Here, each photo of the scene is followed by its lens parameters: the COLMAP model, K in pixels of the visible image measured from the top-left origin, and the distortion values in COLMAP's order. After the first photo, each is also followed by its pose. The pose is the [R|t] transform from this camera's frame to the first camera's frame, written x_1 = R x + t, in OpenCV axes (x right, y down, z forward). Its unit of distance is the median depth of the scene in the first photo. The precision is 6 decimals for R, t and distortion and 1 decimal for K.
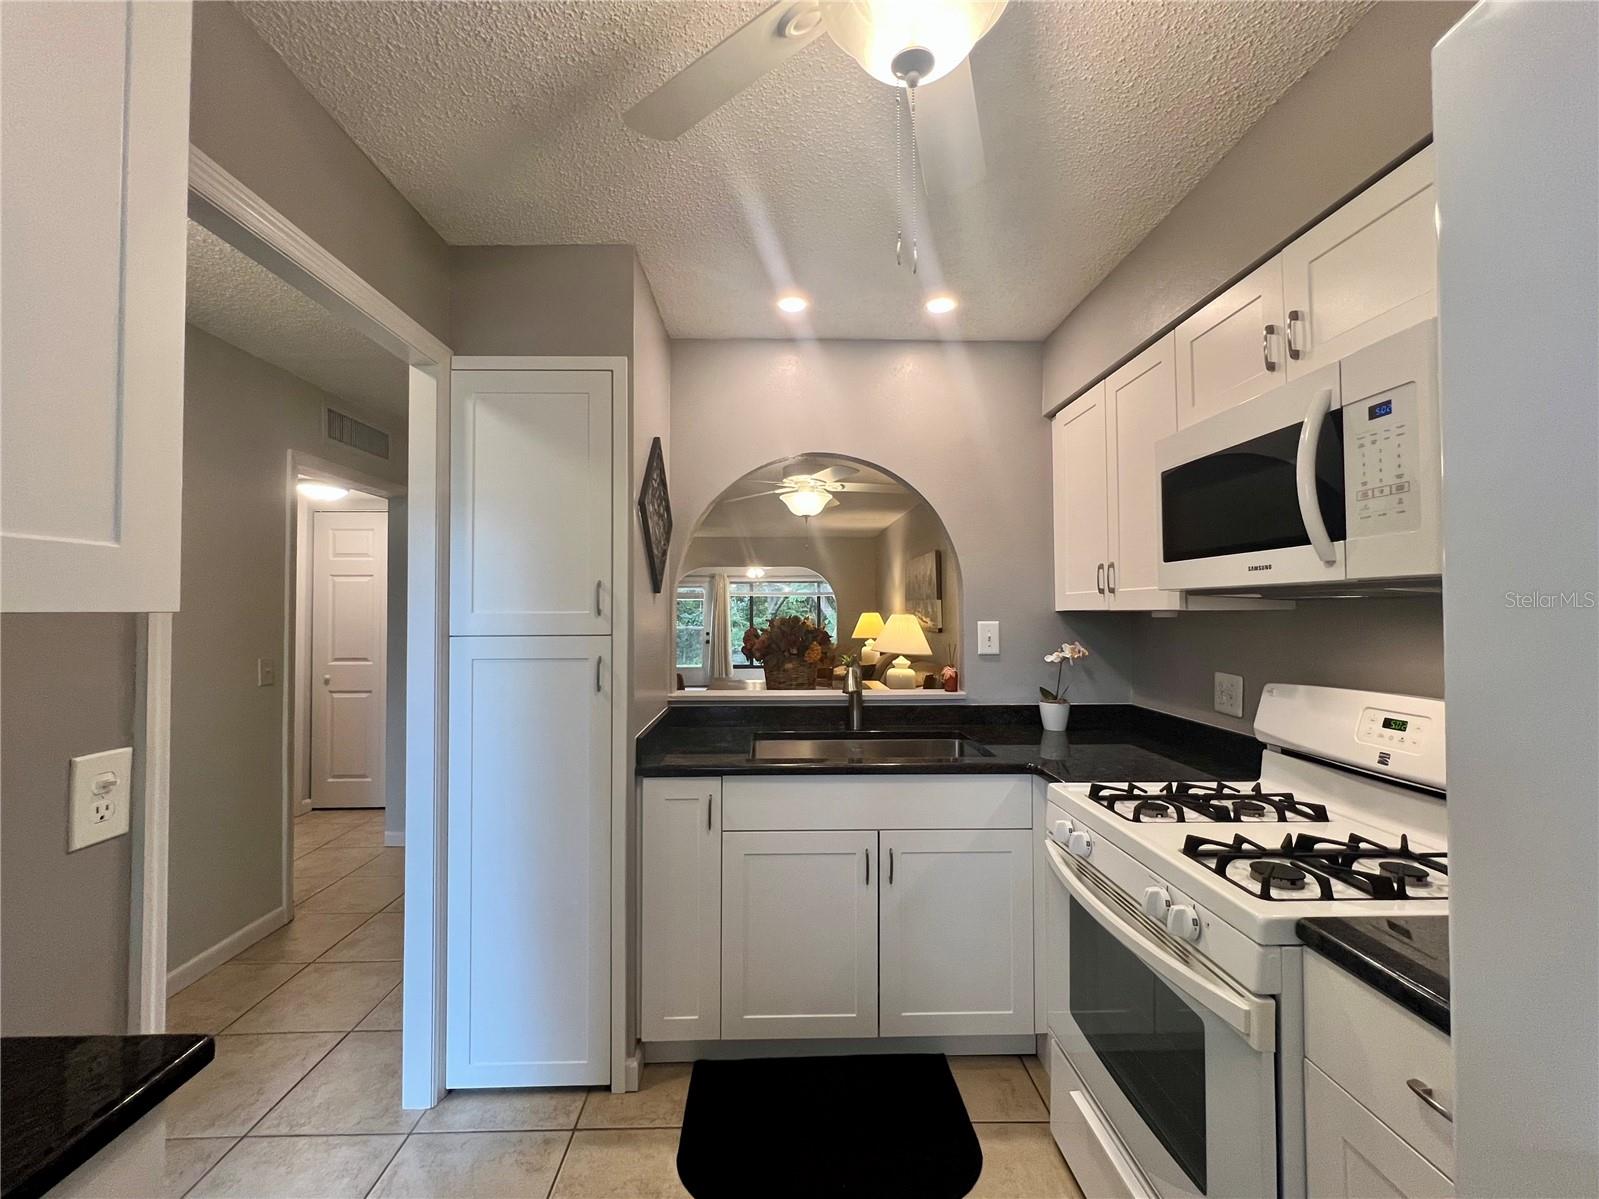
lens RADIAL K [[652.2, 0, 794.5], [0, 652.2, 596.8], [0, 0, 1]] dist [0.000571, 0.000155]
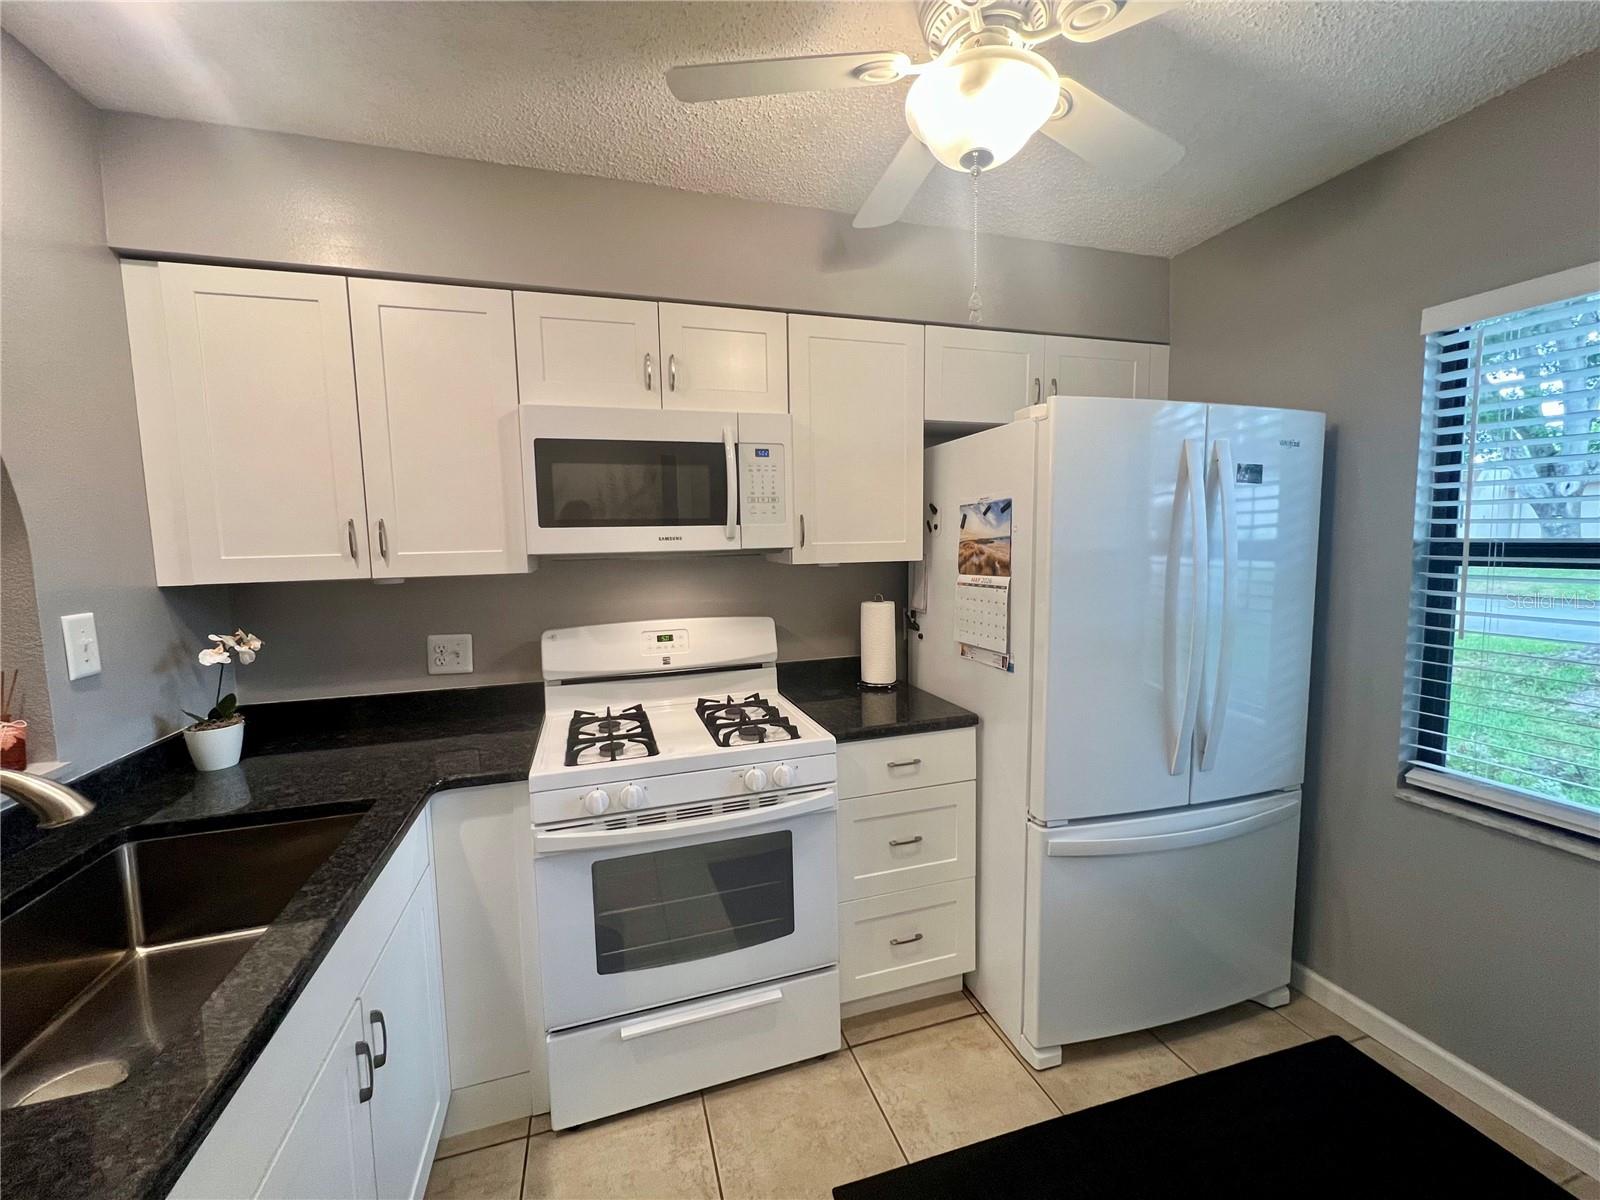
lens RADIAL K [[652.6, 0, 798.3], [0, 652.6, 602.2], [0, 0, 1]] dist [0.000571, 0.000155]
pose [[-0.271145, -0.088597, 0.958452, -0.672643], [0.001838, 0.995705, 0.092560, -0.037583], [-0.962537, 0.026859, -0.269818, 1.099696]]
